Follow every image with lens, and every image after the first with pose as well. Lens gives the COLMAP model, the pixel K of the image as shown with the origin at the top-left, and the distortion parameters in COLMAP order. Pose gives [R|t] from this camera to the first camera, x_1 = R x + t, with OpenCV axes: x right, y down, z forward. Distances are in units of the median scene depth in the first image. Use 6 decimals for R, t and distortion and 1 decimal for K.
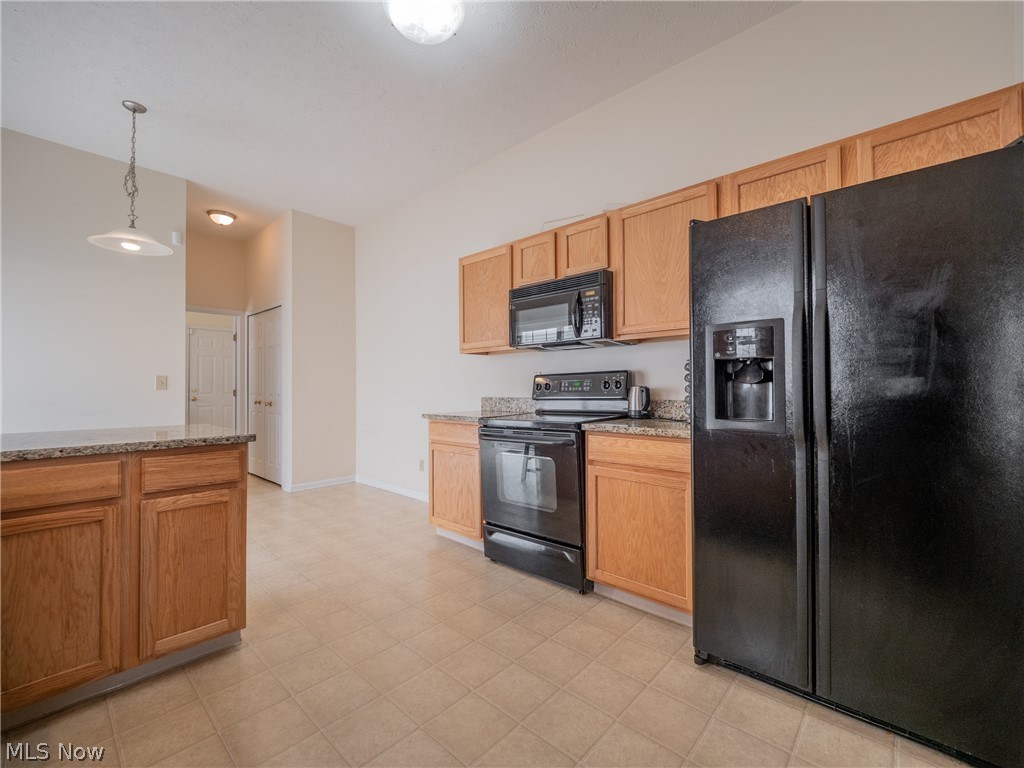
lens RADIAL K [[440.0, 0, 515.9], [0, 440.0, 383.1], [0, 0, 1]] dist [-0.002290, -0.000067]
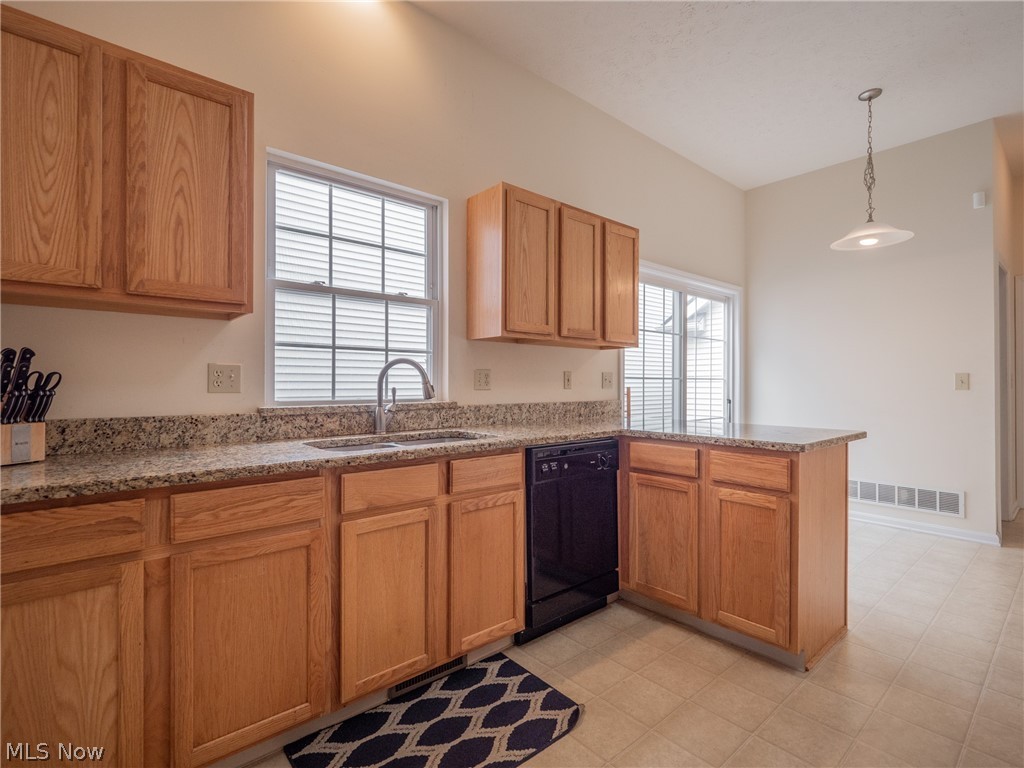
lens RADIAL K [[511.0, 0, 509.3], [0, 511.0, 379.1], [0, 0, 1]] dist [-0.005040, -0.000560]
pose [[-0.098210, -0.000413, -0.995166, 0.332184], [0.005605, 0.999984, -0.000968, -0.012782], [0.995150, -0.005673, -0.098206, 0.340496]]
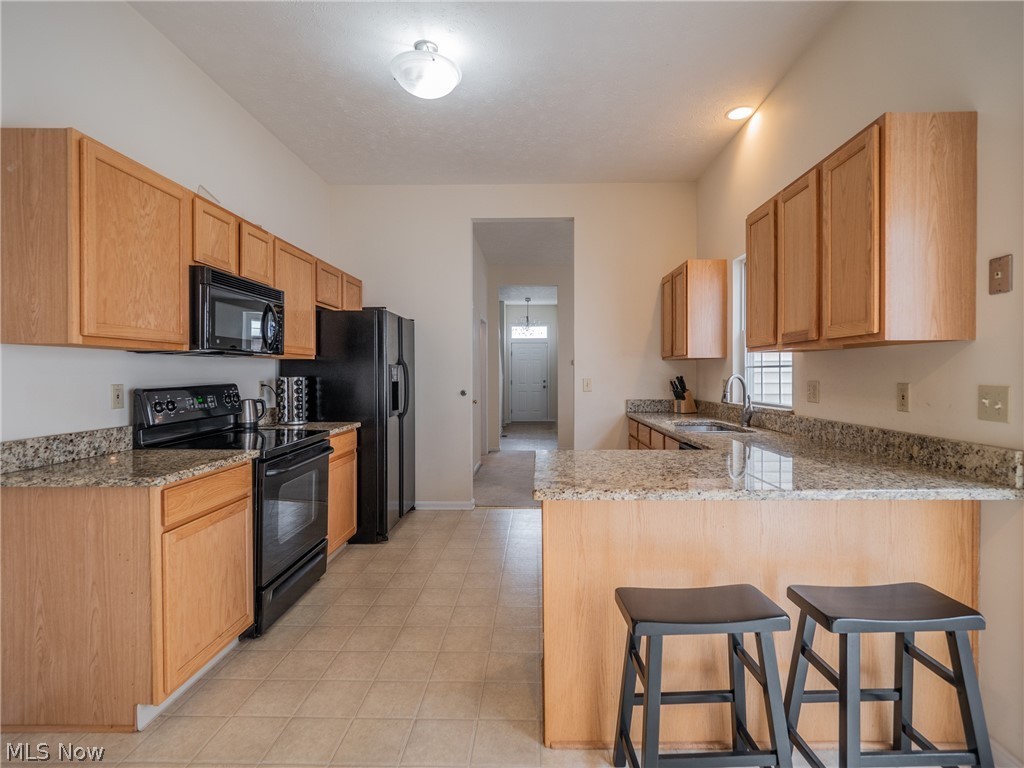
lens RADIAL K [[511.0, 0, 511.4], [0, 511.0, 380.4], [0, 0, 1]] dist [-0.005040, -0.000560]
pose [[-0.642232, -0.000037, 0.766511, -0.986988], [0.001707, 0.999997, 0.001479, -0.035907], [-0.766509, 0.002258, -0.642230, 1.215995]]
